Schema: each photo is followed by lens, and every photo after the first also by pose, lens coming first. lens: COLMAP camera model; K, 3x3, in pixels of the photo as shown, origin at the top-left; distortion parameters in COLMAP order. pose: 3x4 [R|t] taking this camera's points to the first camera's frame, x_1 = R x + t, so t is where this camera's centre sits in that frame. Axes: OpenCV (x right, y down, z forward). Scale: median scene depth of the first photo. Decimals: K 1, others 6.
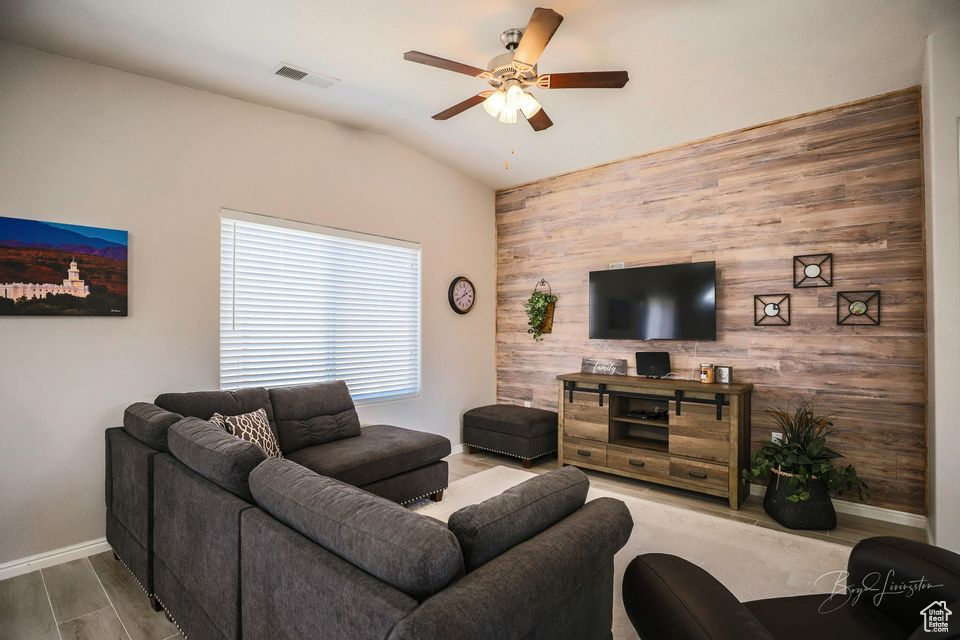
lens RADIAL K [[470.8, 0, 480.0], [0, 470.8, 320.0], [0, 0, 1]] dist [-0.029121, -0.000148]
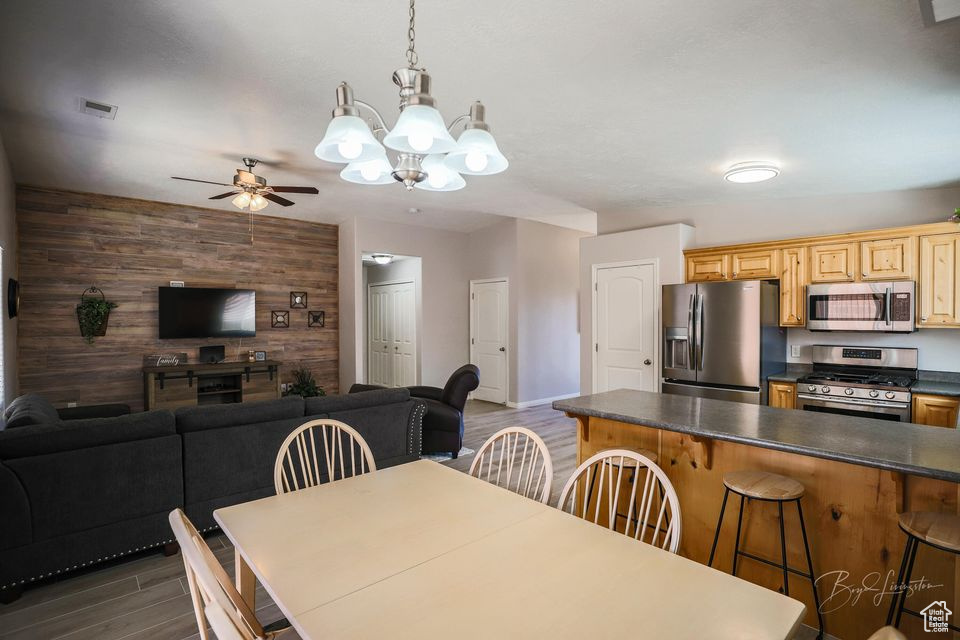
lens RADIAL K [[470.8, 0, 480.0], [0, 470.8, 320.0], [0, 0, 1]] dist [-0.029121, -0.000148]
pose [[0.110933, -0.001136, 0.993827, -1.034504], [-0.013304, 0.999908, 0.002628, -0.030097], [-0.993739, -0.013513, 0.110908, -0.003547]]
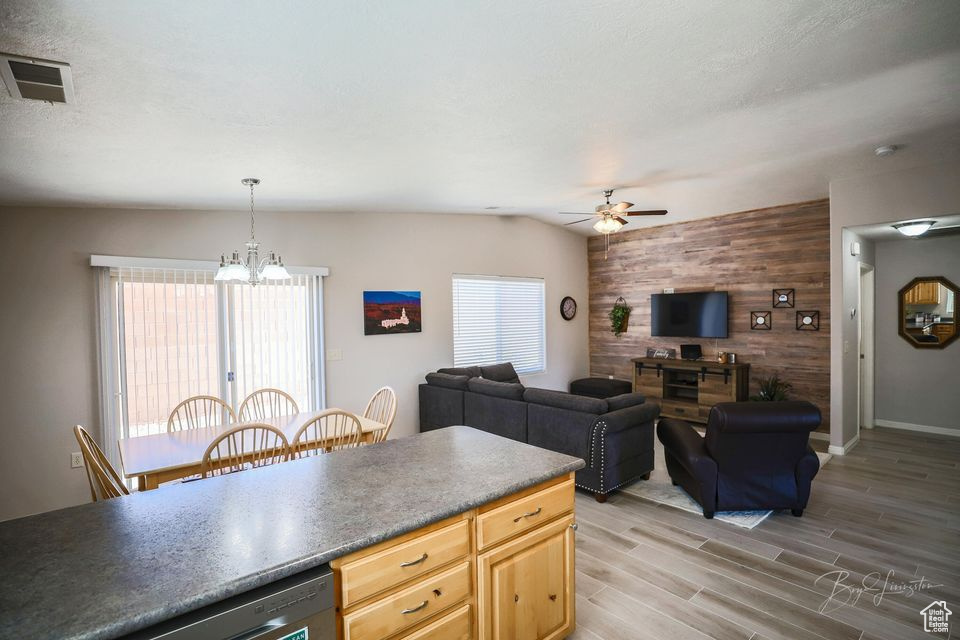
lens RADIAL K [[470.8, 0, 480.0], [0, 470.8, 320.0], [0, 0, 1]] dist [-0.029121, -0.000148]
pose [[0.989647, -0.014518, -0.142784, -0.133028], [0.019324, 0.999290, 0.032328, -0.088300], [0.142213, -0.034753, 0.989226, -0.752438]]
